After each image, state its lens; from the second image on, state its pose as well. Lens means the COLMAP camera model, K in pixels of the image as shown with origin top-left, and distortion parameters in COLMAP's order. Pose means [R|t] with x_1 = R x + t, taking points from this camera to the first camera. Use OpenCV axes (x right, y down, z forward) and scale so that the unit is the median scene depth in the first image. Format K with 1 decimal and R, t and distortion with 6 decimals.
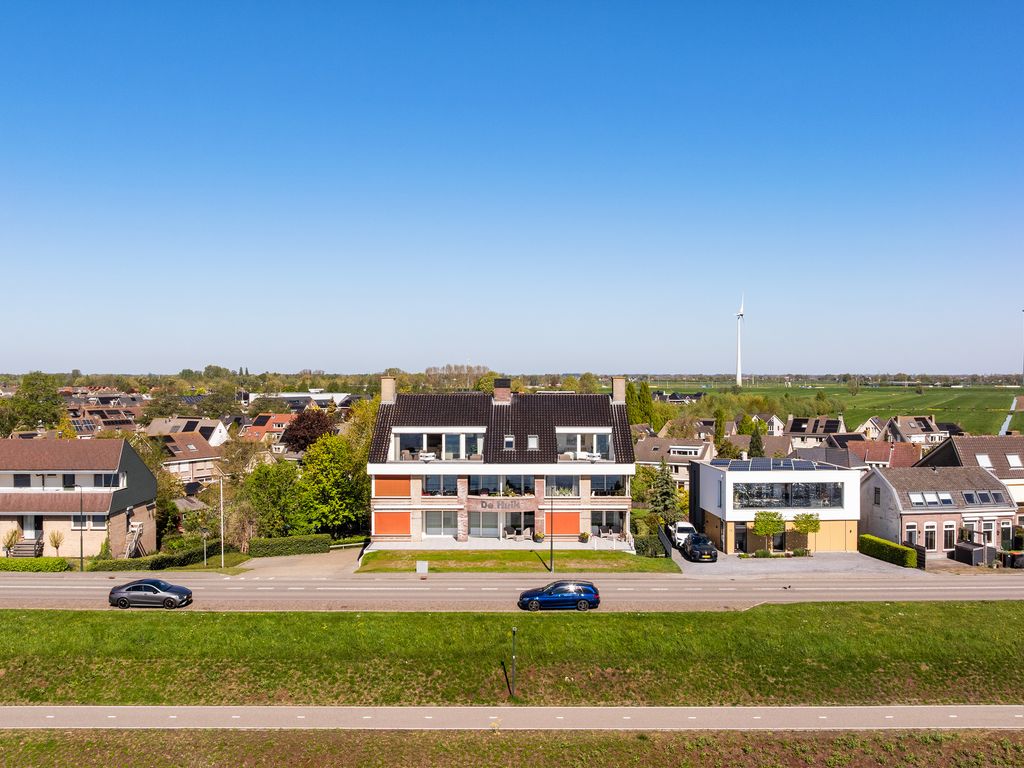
lens RADIAL K [[958.1, 0, 515.5], [0, 958.1, 377.3], [0, 0, 1]] dist [-0.031004, 0.000000]
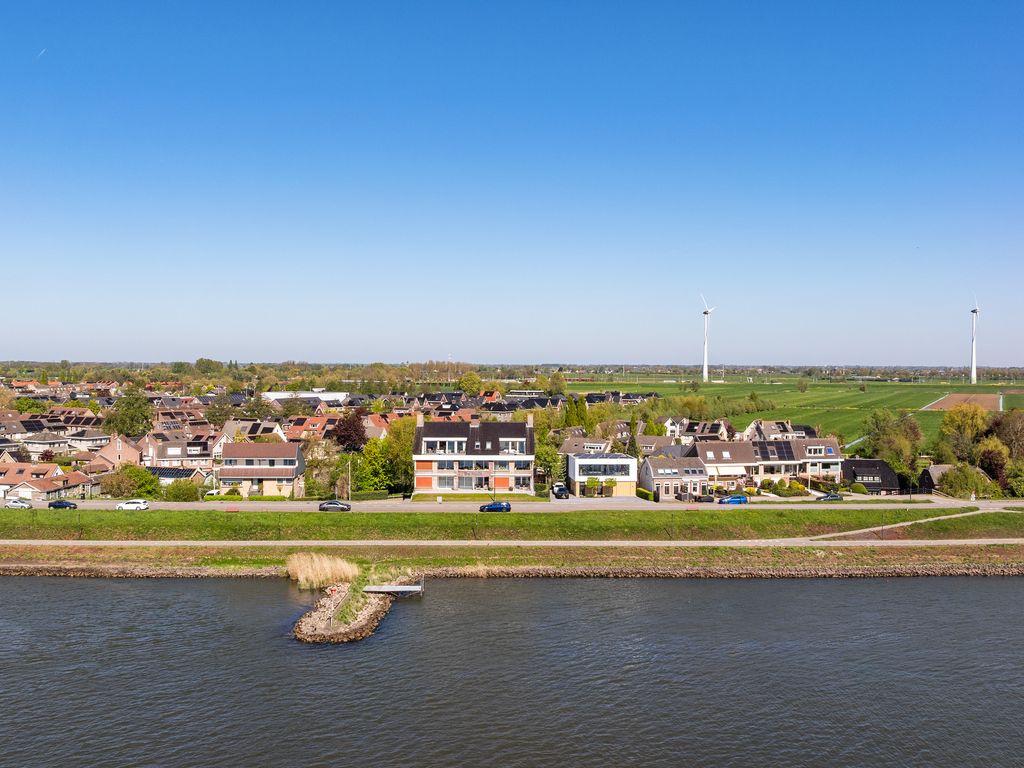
lens RADIAL K [[958.1, 0, 513.3], [0, 958.1, 383.9], [0, 0, 1]] dist [-0.031004, 0.000000]
pose [[0.999813, 0.004495, 0.018808, 0.033508], [-0.004828, 0.999832, 0.017697, -0.111870], [-0.018726, -0.017784, 0.999666, -1.189387]]
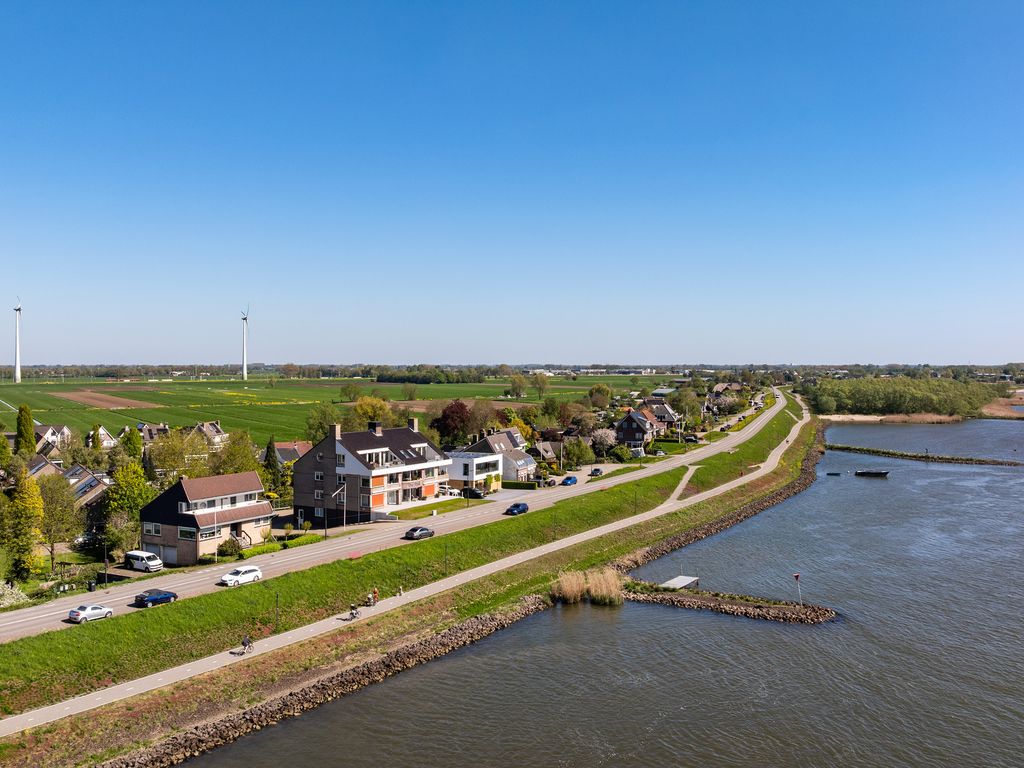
lens RADIAL K [[958.1, 0, 515.0], [0, 958.1, 383.3], [0, 0, 1]] dist [-0.031004, 0.000000]
pose [[0.512902, -0.017162, 0.858275, -1.650287], [0.002984, 0.999830, 0.018209, -0.120254], [-0.858442, -0.006778, 0.512866, -0.241882]]
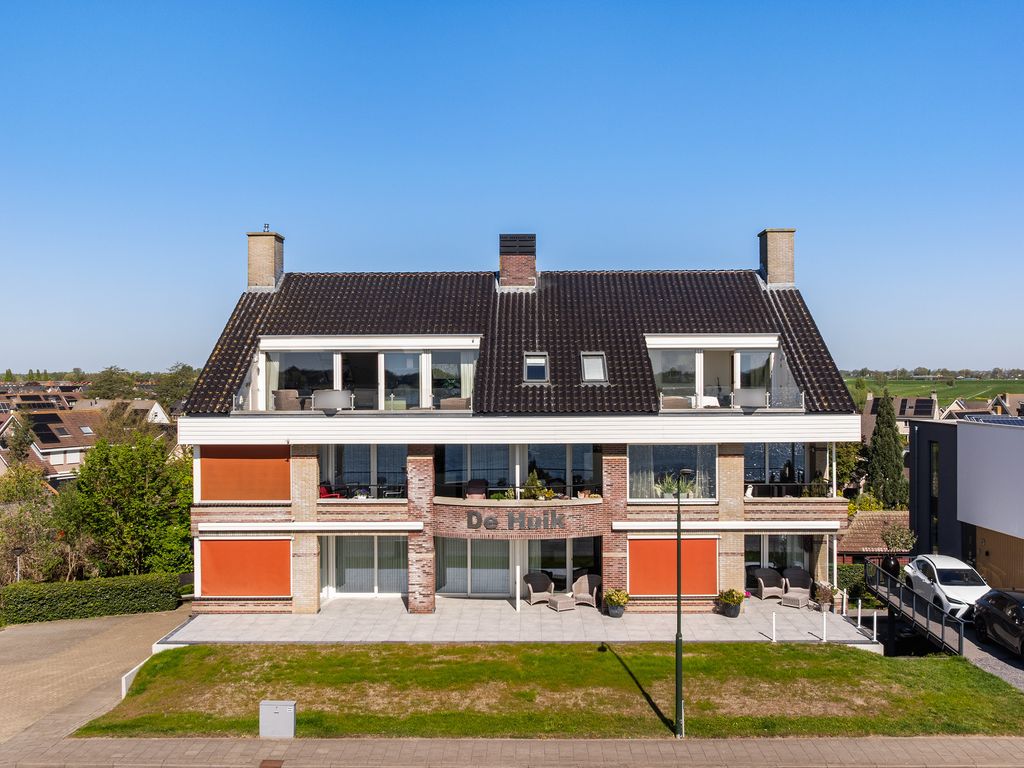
lens RADIAL K [[958.1, 0, 509.9], [0, 958.1, 383.0], [0, 0, 1]] dist [-0.031004, 0.000000]
pose [[0.999877, -0.005098, -0.014808, -0.011989], [0.005203, 0.999961, 0.007105, 0.072891], [0.014772, -0.007182, 0.999865, 0.599578]]
